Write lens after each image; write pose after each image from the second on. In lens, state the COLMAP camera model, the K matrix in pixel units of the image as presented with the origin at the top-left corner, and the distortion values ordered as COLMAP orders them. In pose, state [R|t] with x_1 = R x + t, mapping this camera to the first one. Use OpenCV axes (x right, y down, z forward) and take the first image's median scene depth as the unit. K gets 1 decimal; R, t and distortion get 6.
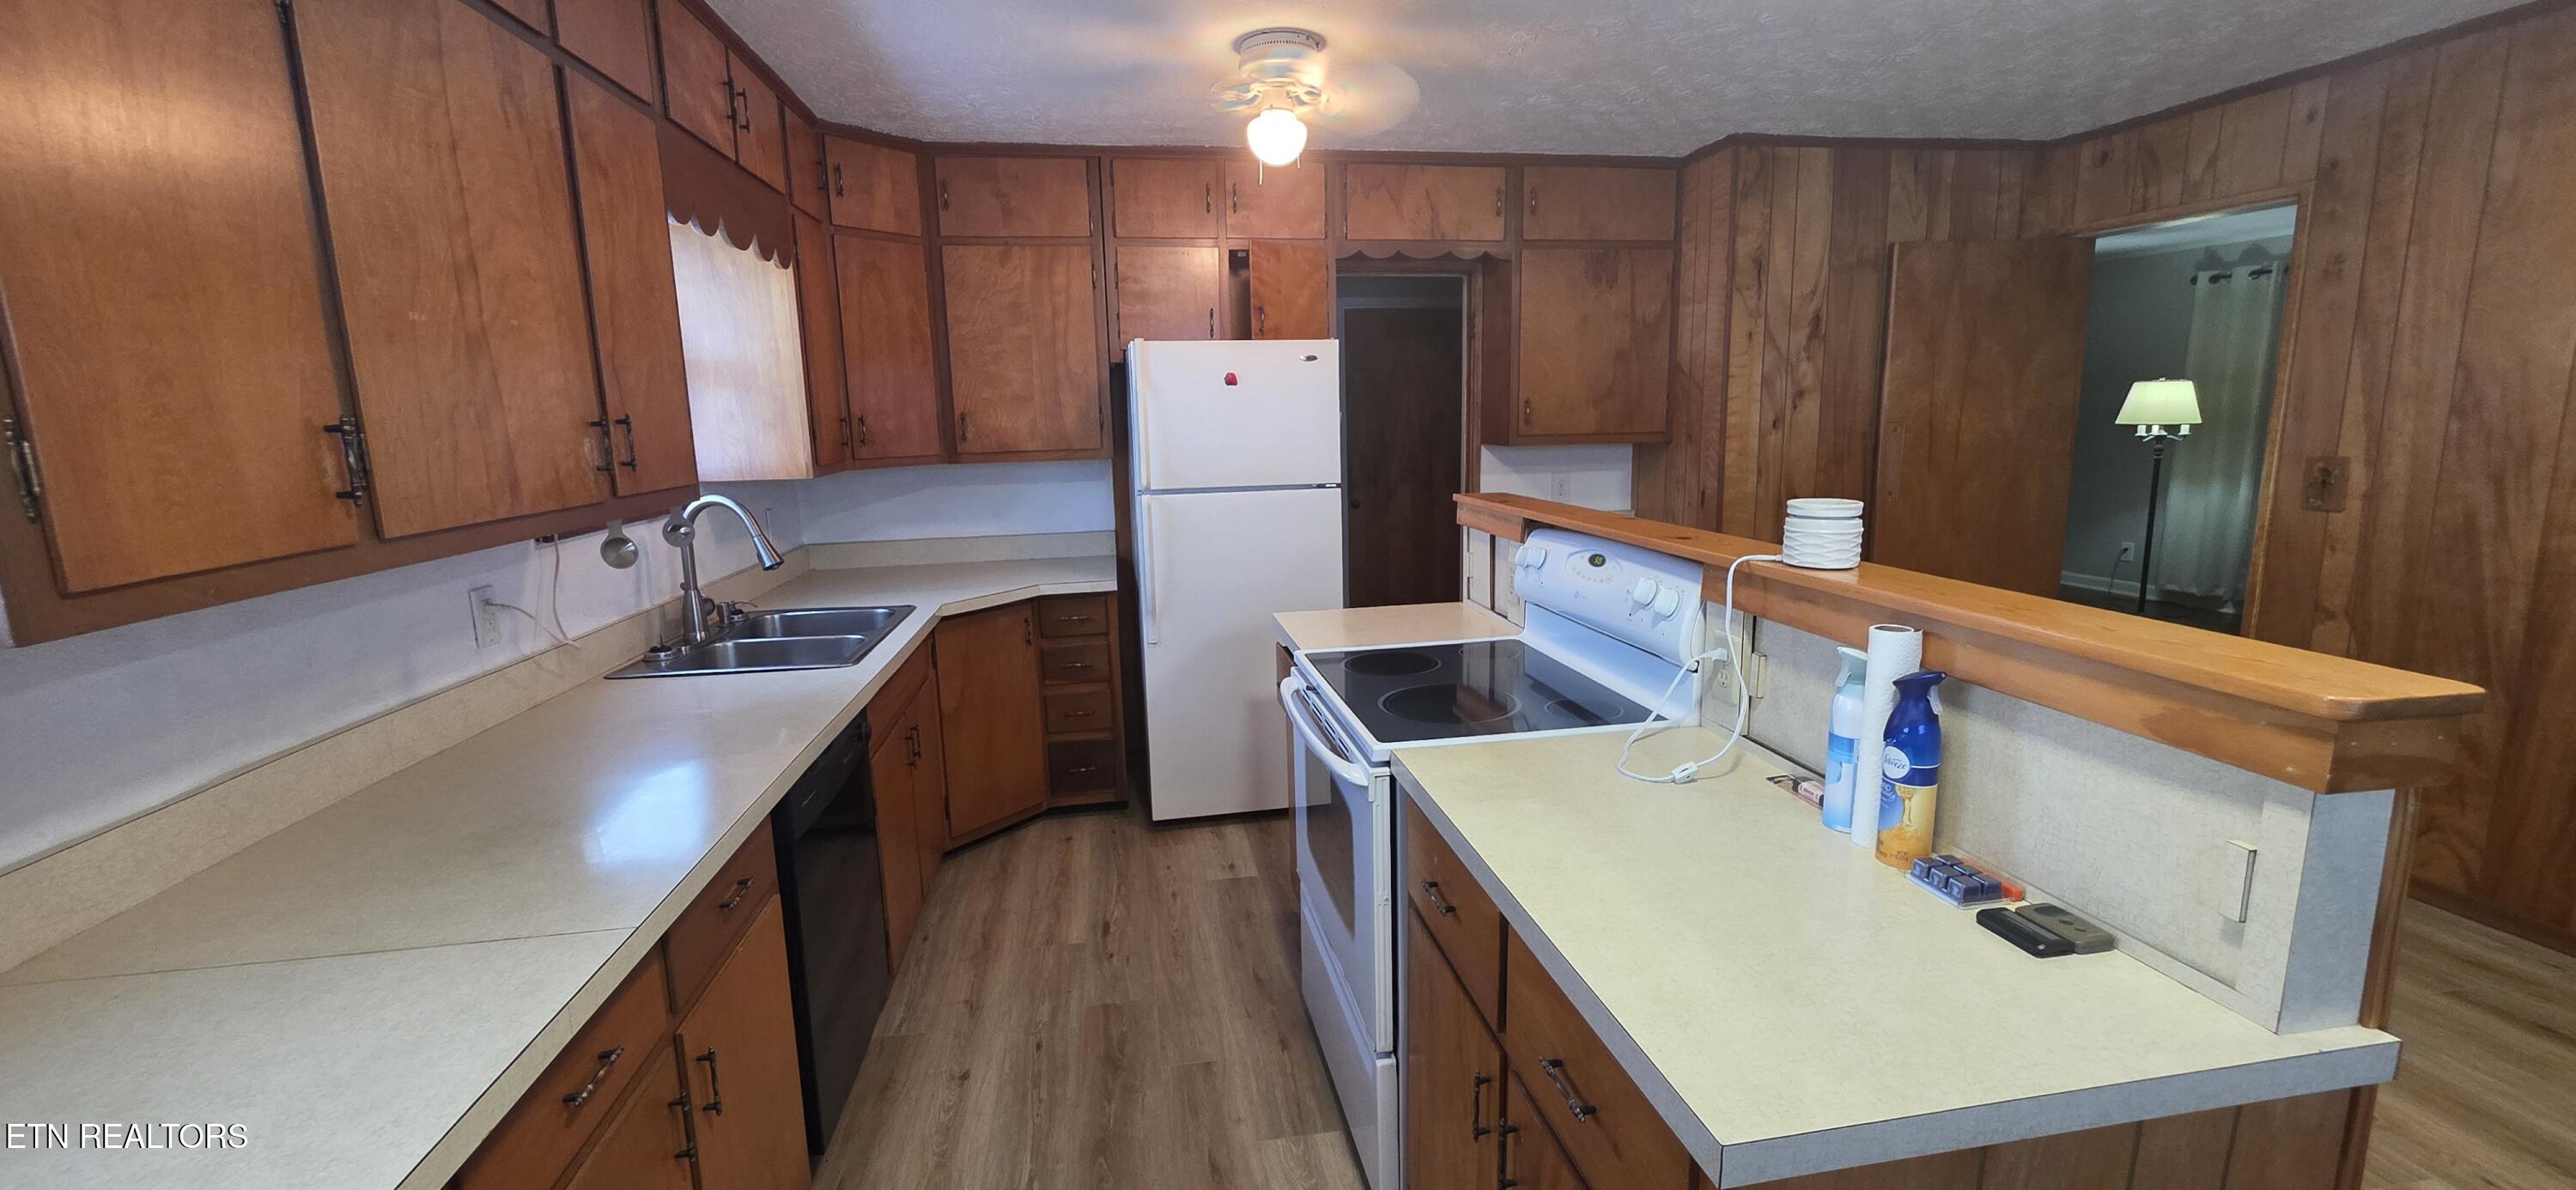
lens RADIAL K [[1031.9, 0, 1293.9], [0, 1031.9, 589.3], [0, 0, 1]] dist [-0.000435, -0.000085]
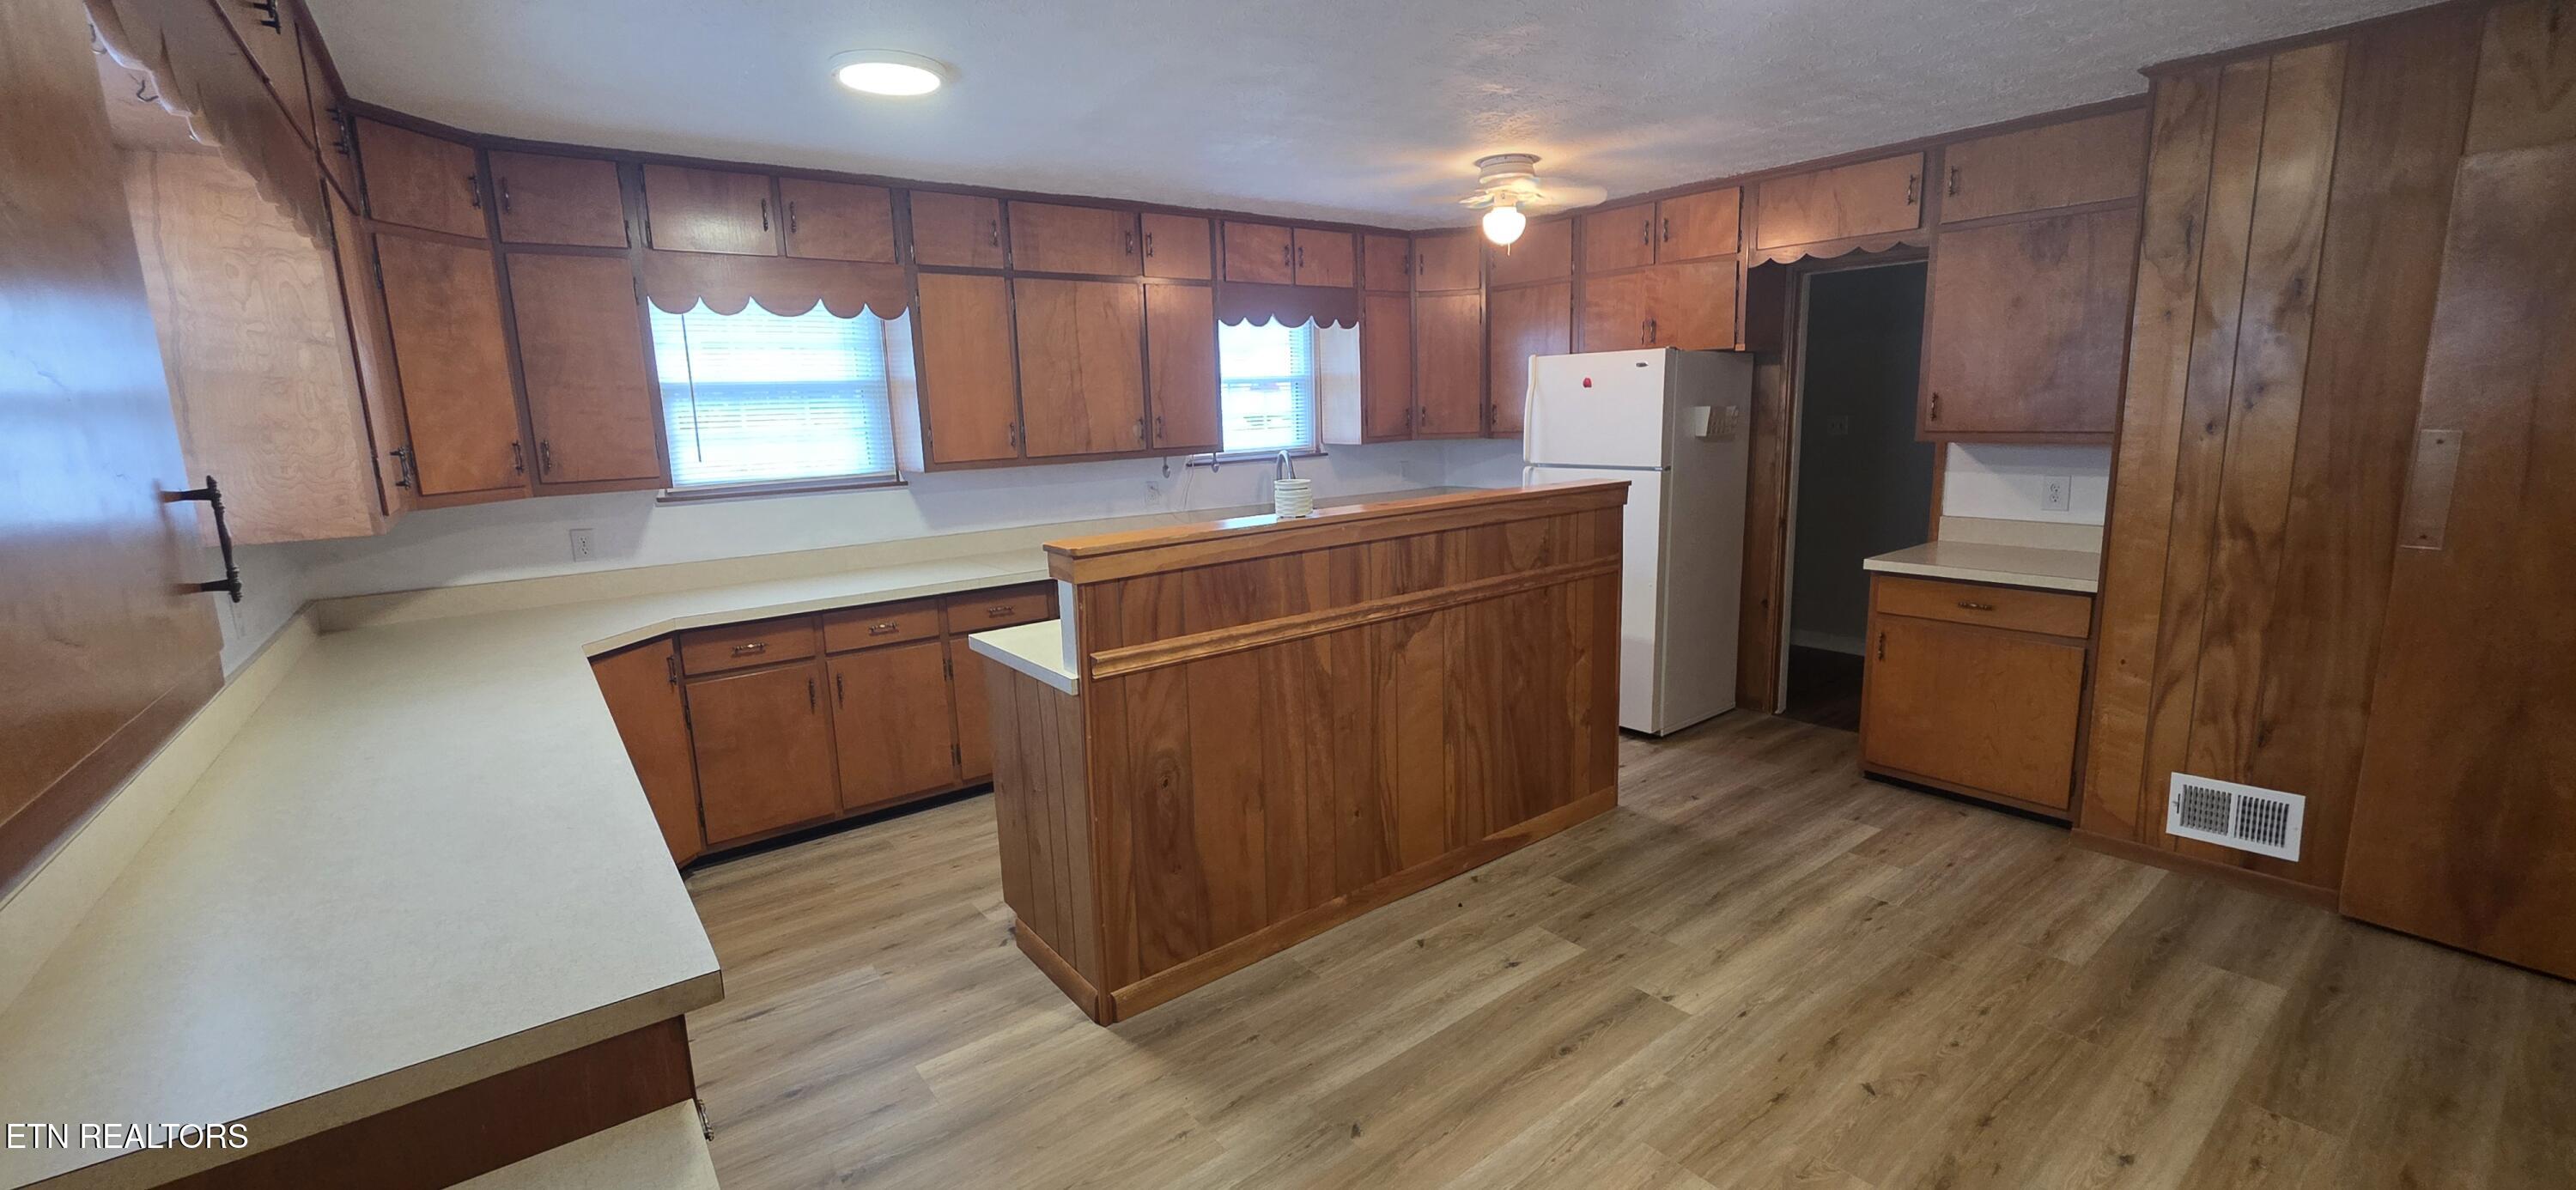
lens RADIAL K [[1031.9, 0, 1286.4], [0, 1031.9, 589.3], [0, 0, 1]] dist [-0.000435, -0.000085]
pose [[0.465503, 0.165048, -0.869521, 0.912227], [-0.130752, 0.984502, 0.116874, -0.045988], [0.875335, 0.059287, 0.479869, 0.046488]]
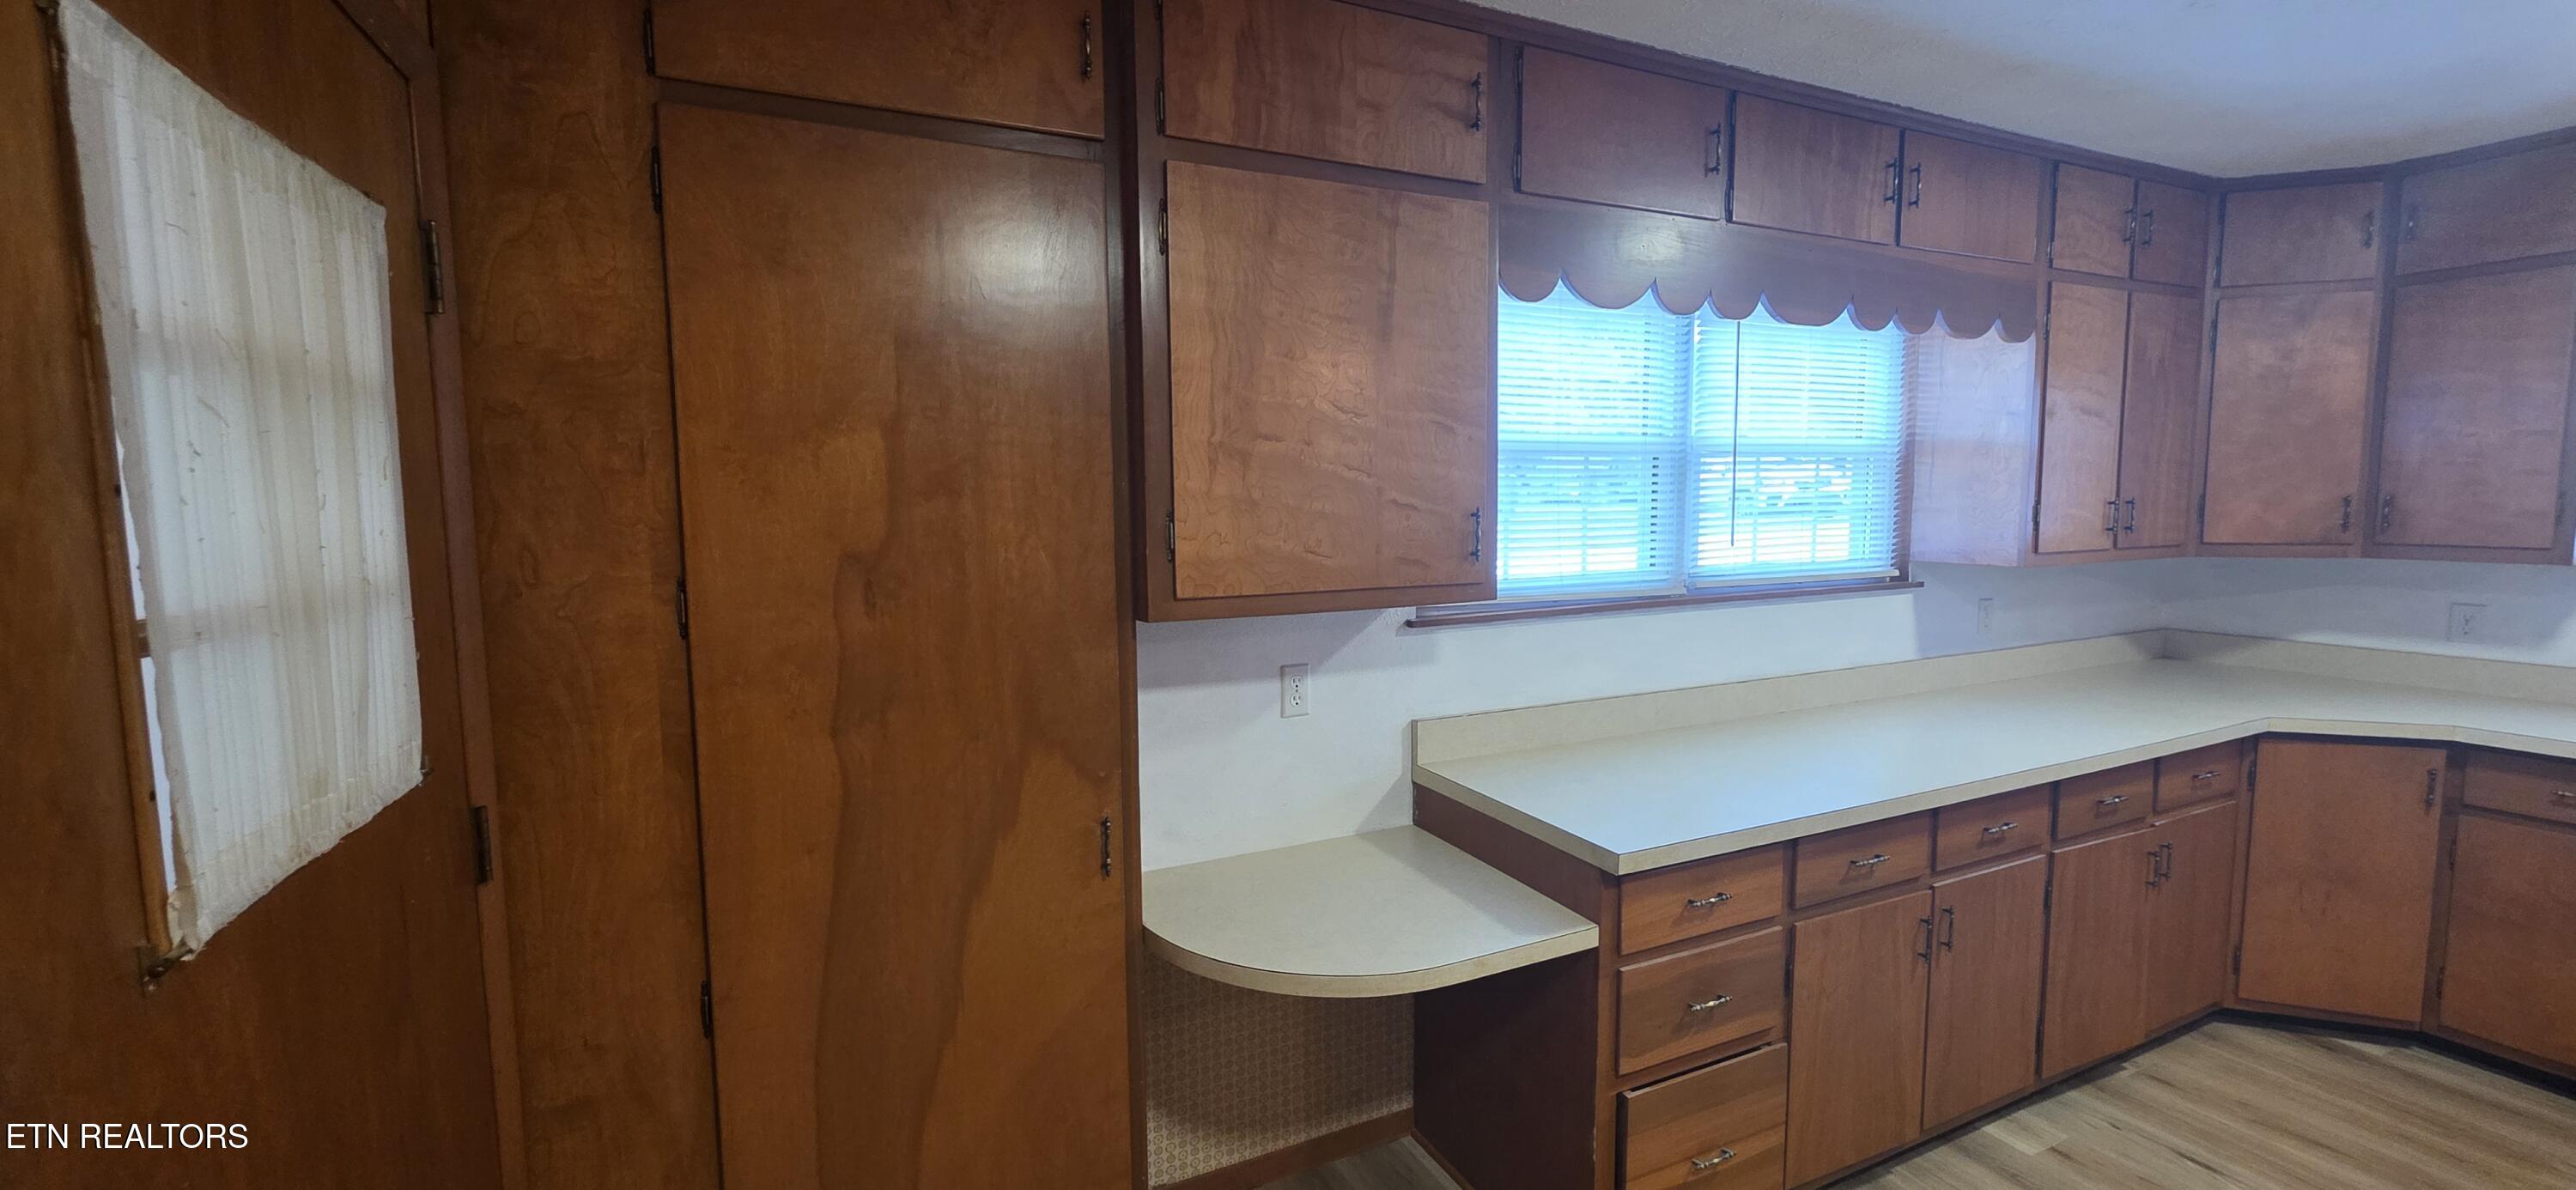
lens RADIAL K [[1031.9, 0, 1281.2], [0, 1031.9, 588.0], [0, 0, 1]] dist [-0.000435, -0.000085]
pose [[-0.962966, 0.058900, -0.263112, 0.836263], [-0.012627, 0.964925, 0.262222, -0.114902], [0.269329, 0.255833, -0.928446, 0.442657]]
